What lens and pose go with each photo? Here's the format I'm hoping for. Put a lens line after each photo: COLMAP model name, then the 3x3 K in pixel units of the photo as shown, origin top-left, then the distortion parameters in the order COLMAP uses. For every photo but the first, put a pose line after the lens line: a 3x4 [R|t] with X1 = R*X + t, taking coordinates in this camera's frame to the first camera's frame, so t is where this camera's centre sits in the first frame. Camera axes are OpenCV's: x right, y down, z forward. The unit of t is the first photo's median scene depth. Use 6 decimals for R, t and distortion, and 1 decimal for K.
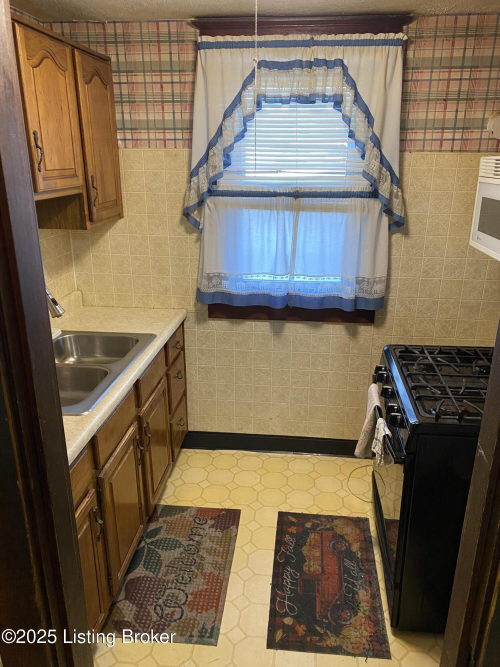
lens RADIAL K [[508.9, 0, 259.5], [0, 508.9, 338.6], [0, 0, 1]] dist [0.024620, -0.019297]
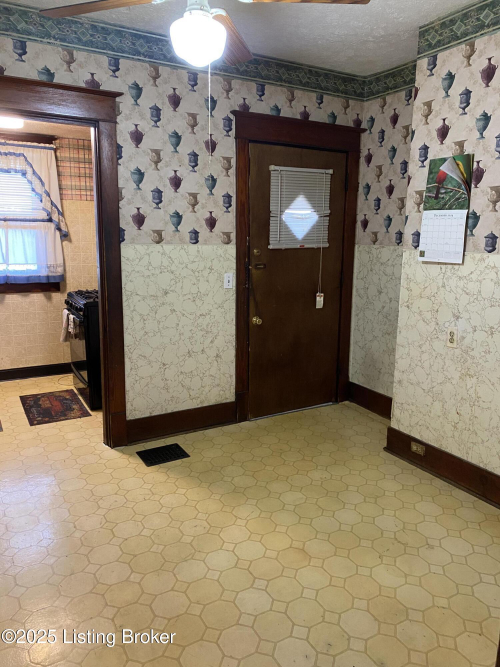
lens RADIAL K [[508.9, 0, 250.0], [0, 508.9, 330.1], [0, 0, 1]] dist [0.024620, -0.019297]
pose [[0.819833, -0.101681, 0.563502, -0.295963], [0.186093, 0.977999, -0.094269, 0.461542], [-0.541520, 0.182149, 0.820718, -0.950256]]
